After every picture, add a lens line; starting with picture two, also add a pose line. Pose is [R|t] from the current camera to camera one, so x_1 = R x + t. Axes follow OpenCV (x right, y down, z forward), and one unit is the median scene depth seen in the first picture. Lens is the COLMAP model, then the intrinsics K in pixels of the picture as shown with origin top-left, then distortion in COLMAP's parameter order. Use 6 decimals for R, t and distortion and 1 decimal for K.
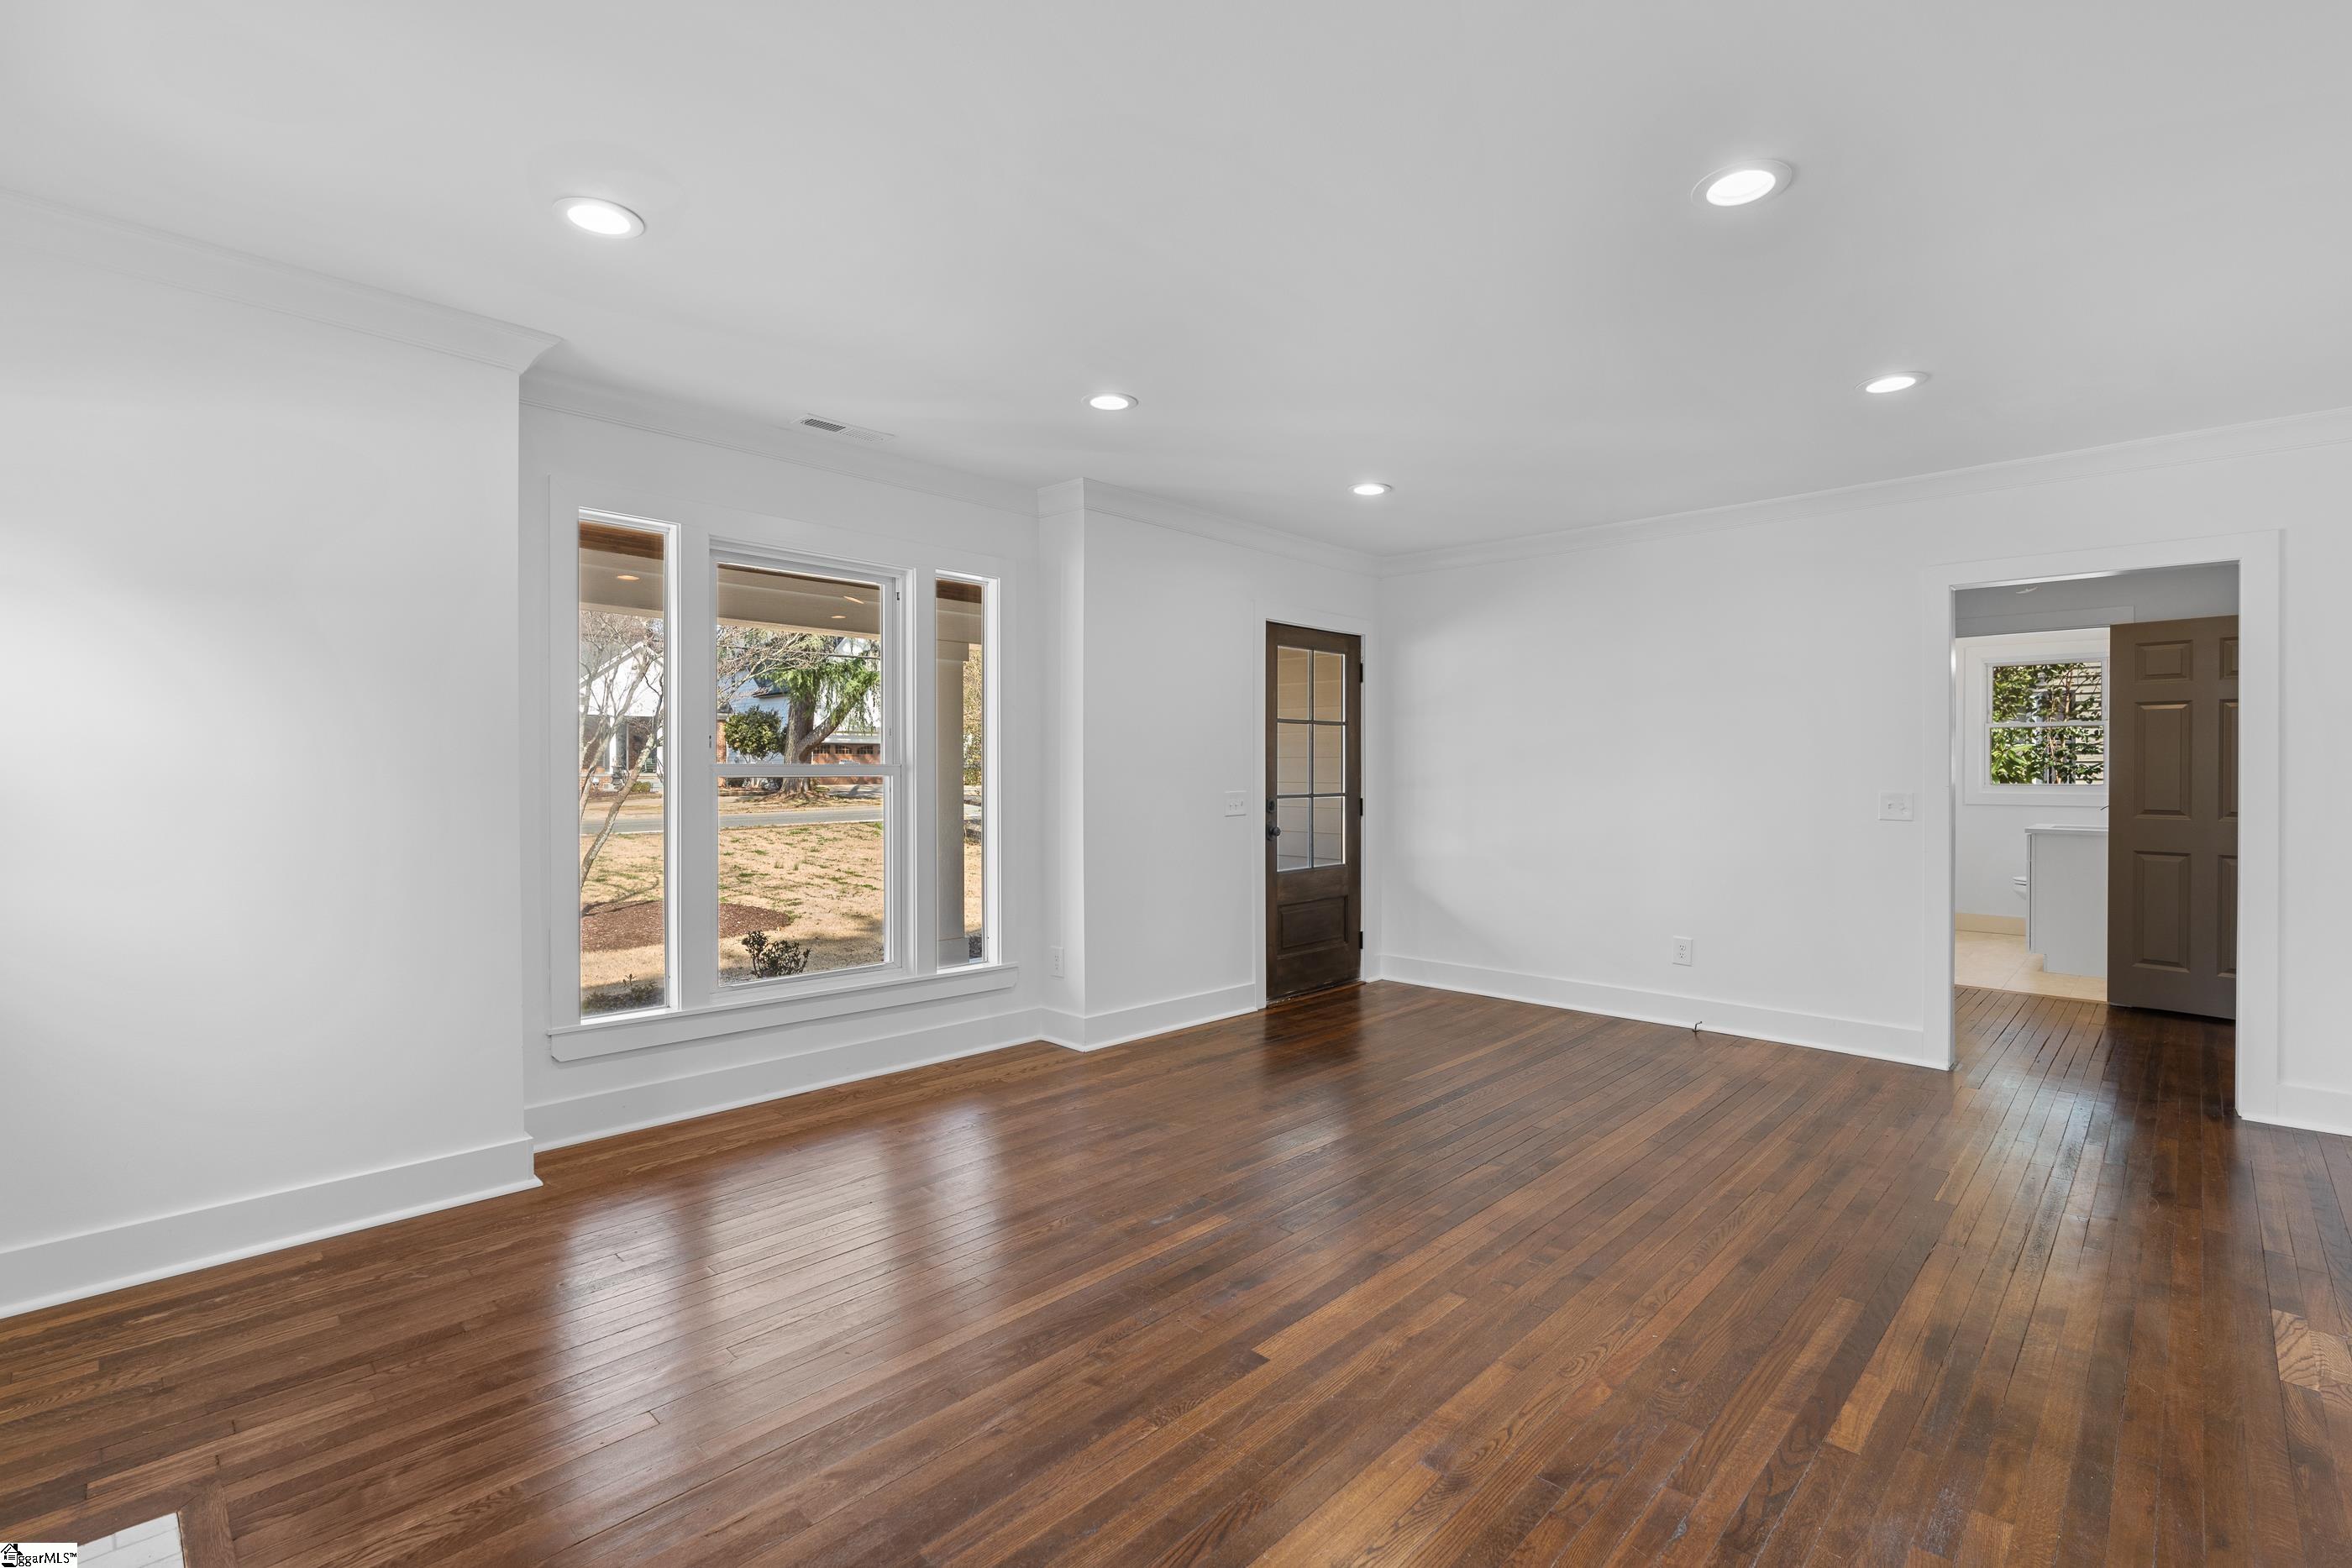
lens RADIAL K [[1055.2, 0, 1162.8], [0, 1055.2, 771.3], [0, 0, 1]] dist [-0.016603, 0.006685]
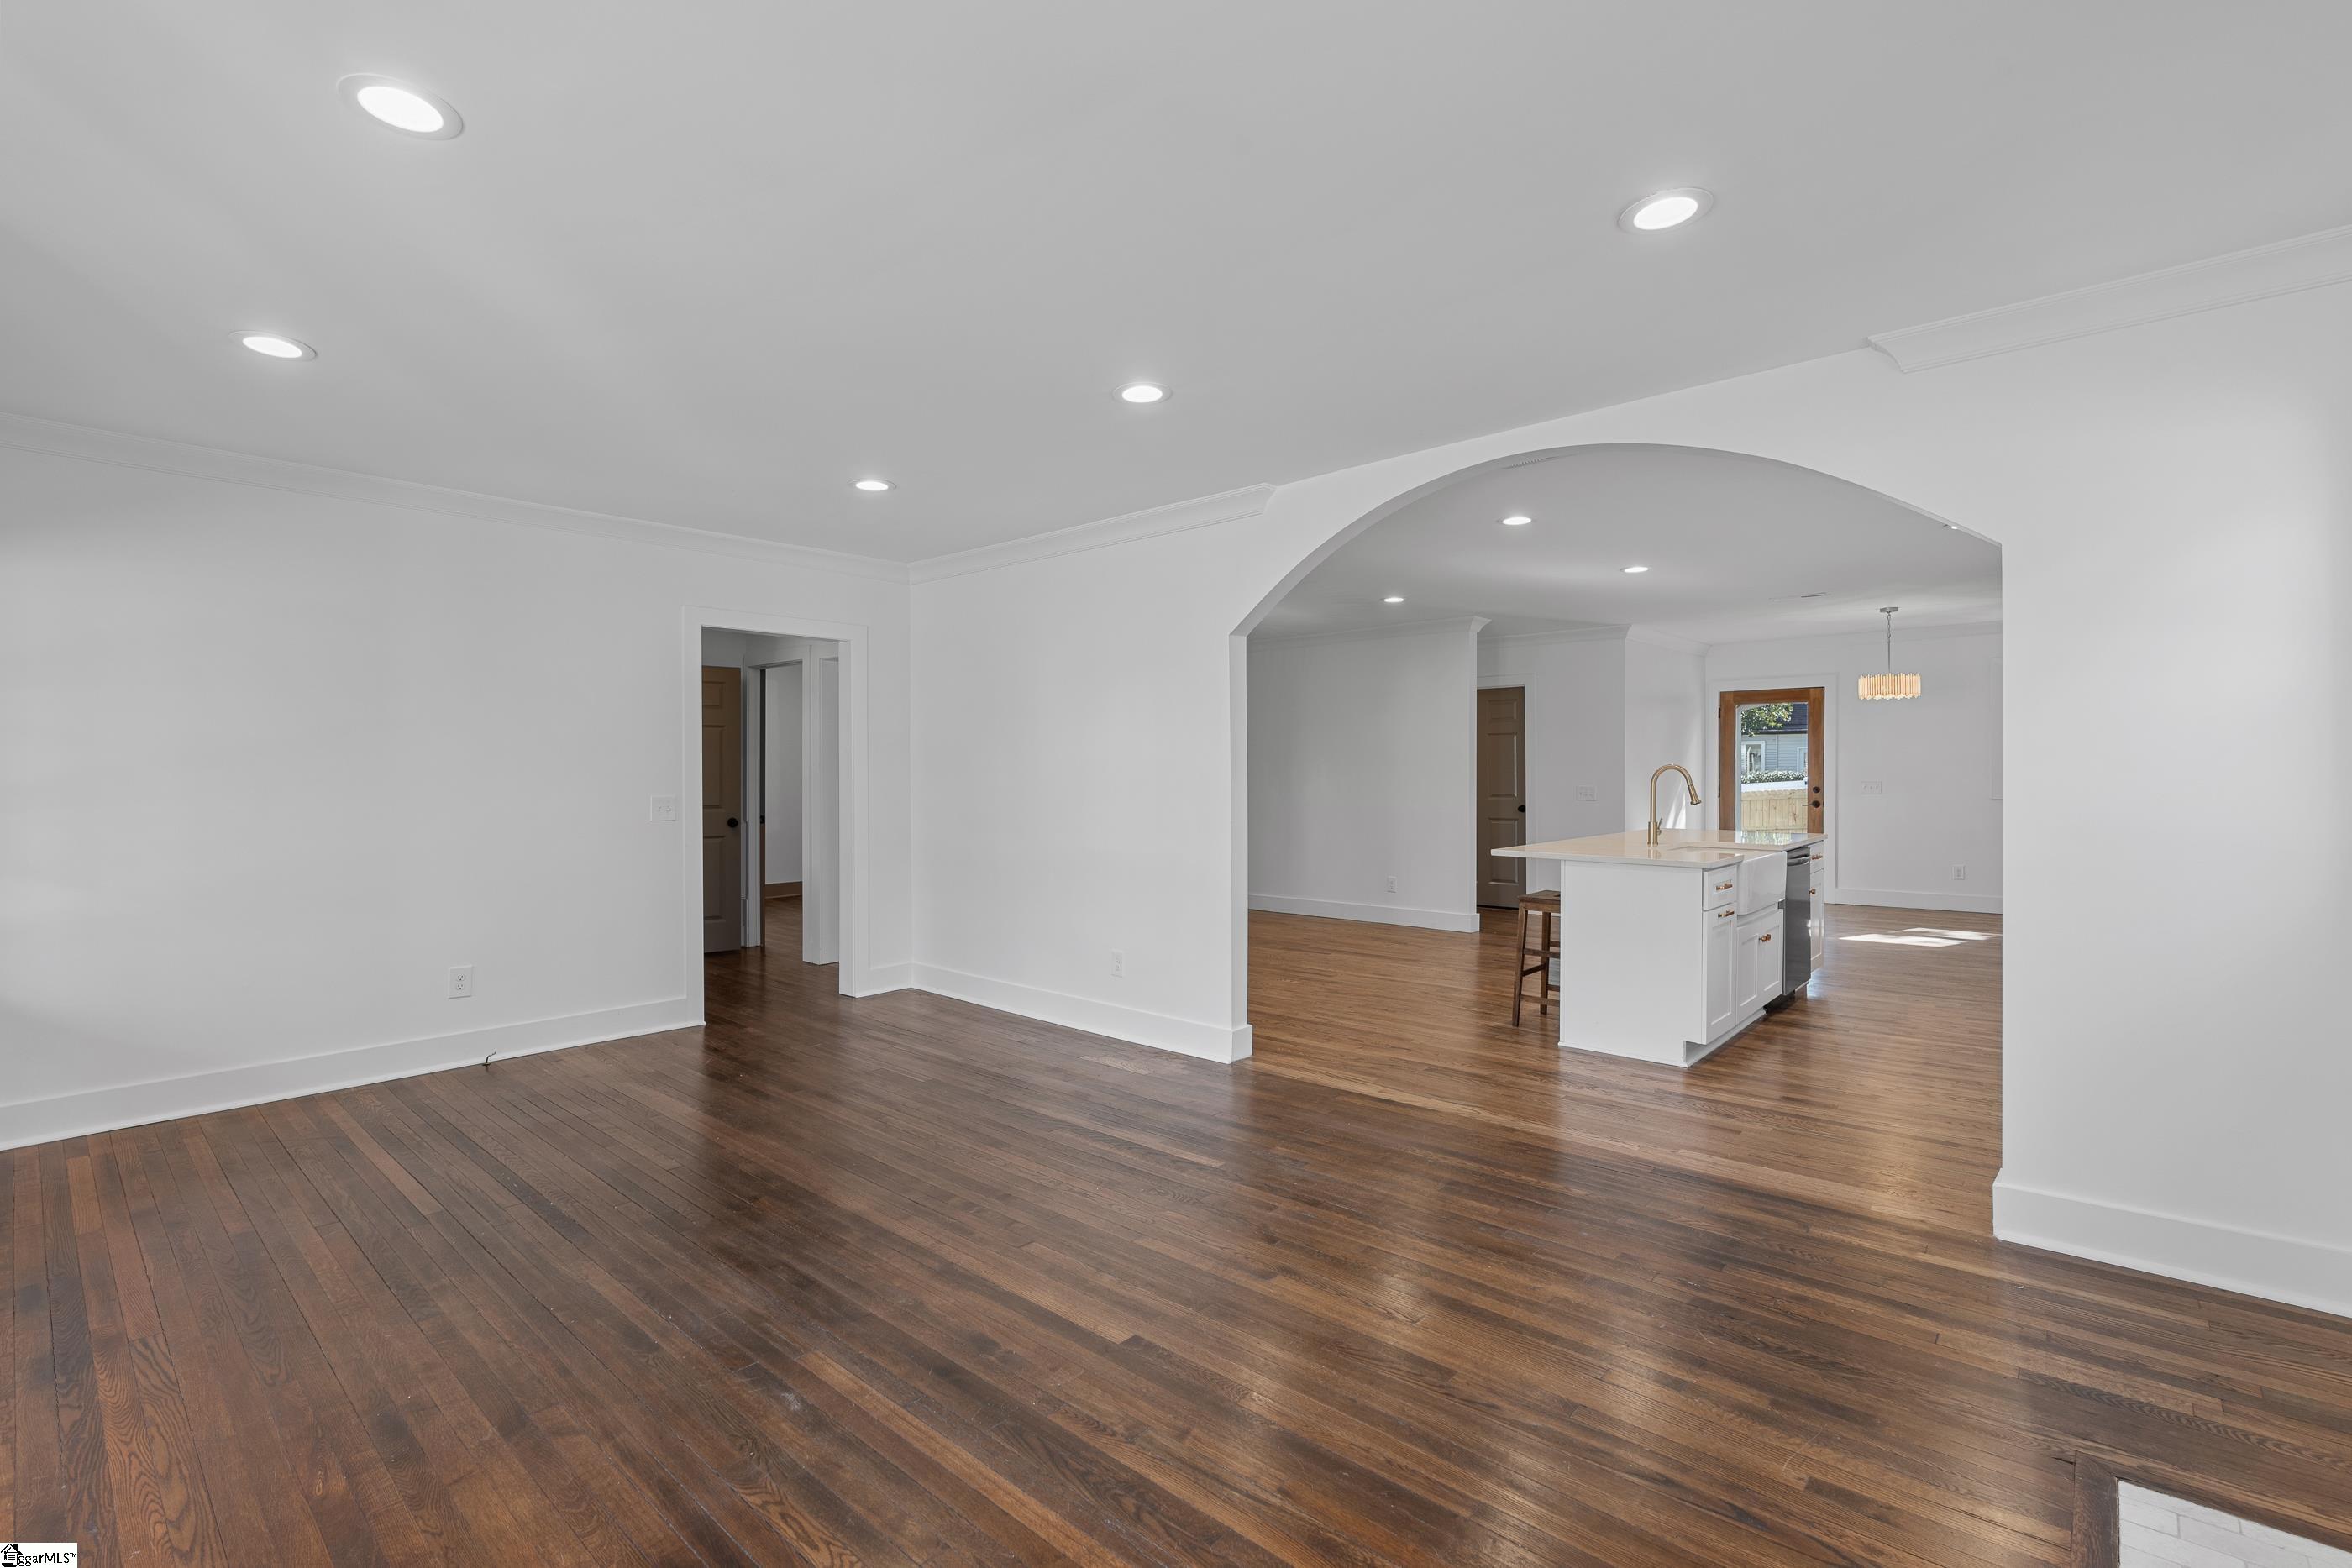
lens RADIAL K [[1055.2, 0, 1162.8], [0, 1055.2, 771.3], [0, 0, 1]] dist [-0.016603, 0.006685]
pose [[-0.038651, 0.000866, 0.999252, -0.658537], [0.004520, 0.999990, -0.000692, -0.006767], [-0.999243, 0.004490, -0.038654, 0.690194]]
